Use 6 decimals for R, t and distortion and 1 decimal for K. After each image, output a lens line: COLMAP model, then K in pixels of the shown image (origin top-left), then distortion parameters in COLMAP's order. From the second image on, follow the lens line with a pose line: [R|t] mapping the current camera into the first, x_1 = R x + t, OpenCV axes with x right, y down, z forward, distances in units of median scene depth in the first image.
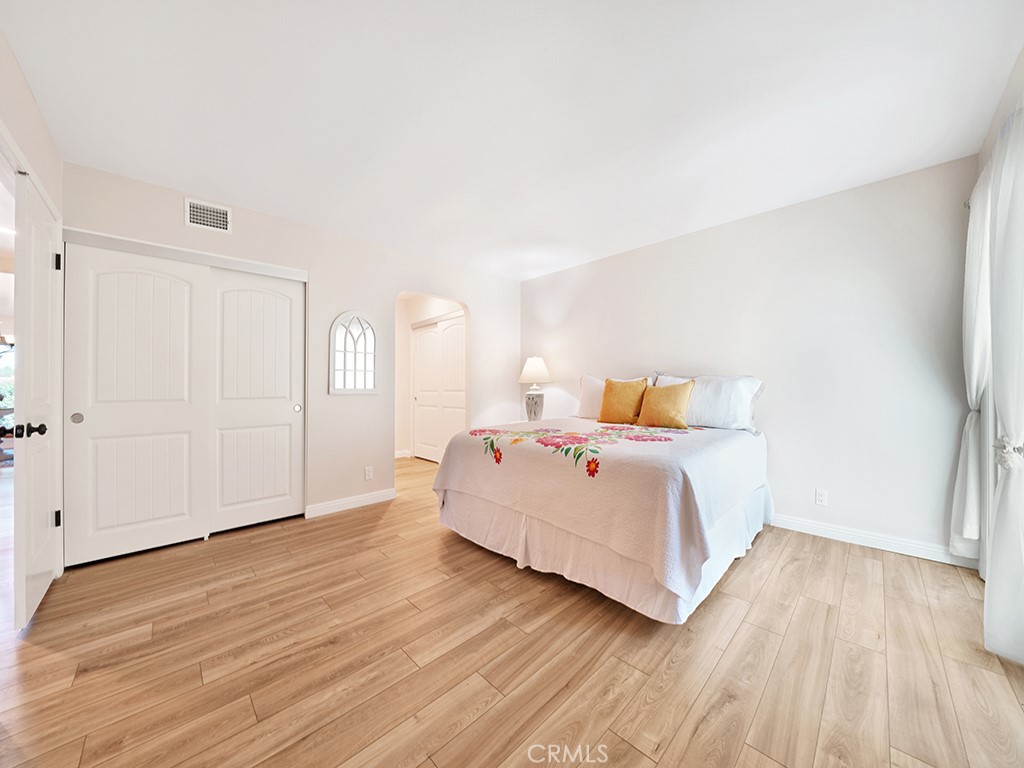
lens RADIAL K [[373.5, 0, 515.3], [0, 373.5, 385.5], [0, 0, 1]] dist [-0.022715, 0.000216]
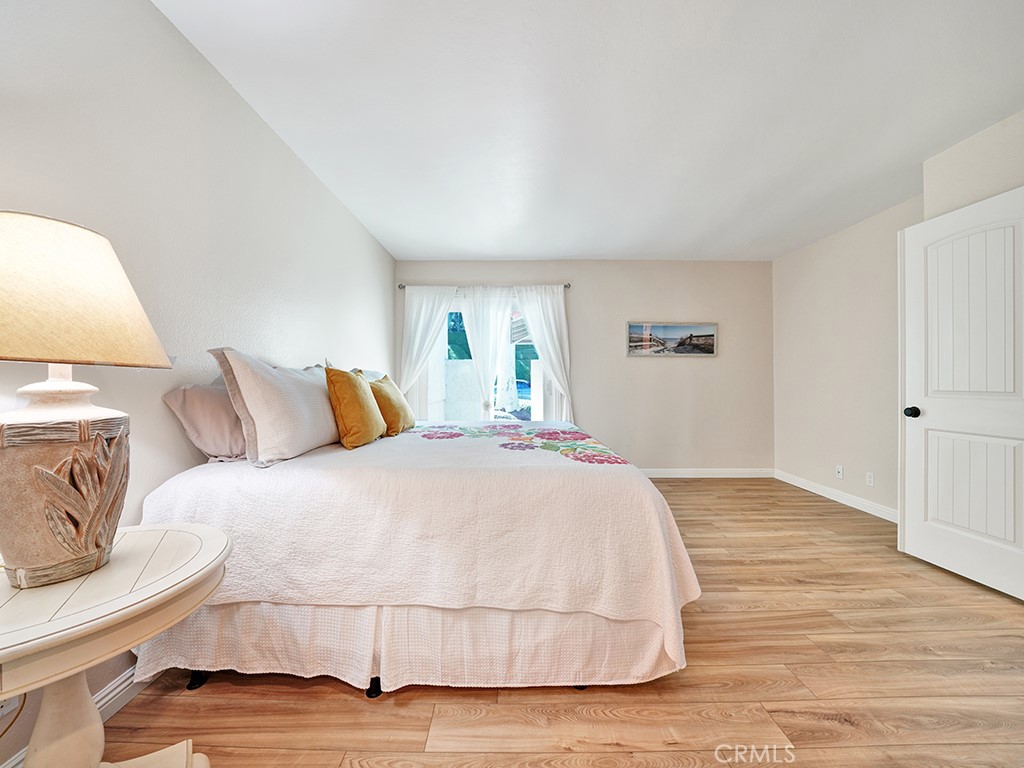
lens RADIAL K [[358.5, 0, 512.0], [0, 358.5, 384.0], [0, 0, 1]] dist [-0.034565, 0.004218]
pose [[-0.719950, 0.002130, 0.694023, -0.565798], [0.000778, 0.999997, -0.002263, 0.017014], [-0.694026, -0.001090, -0.719949, 2.344836]]
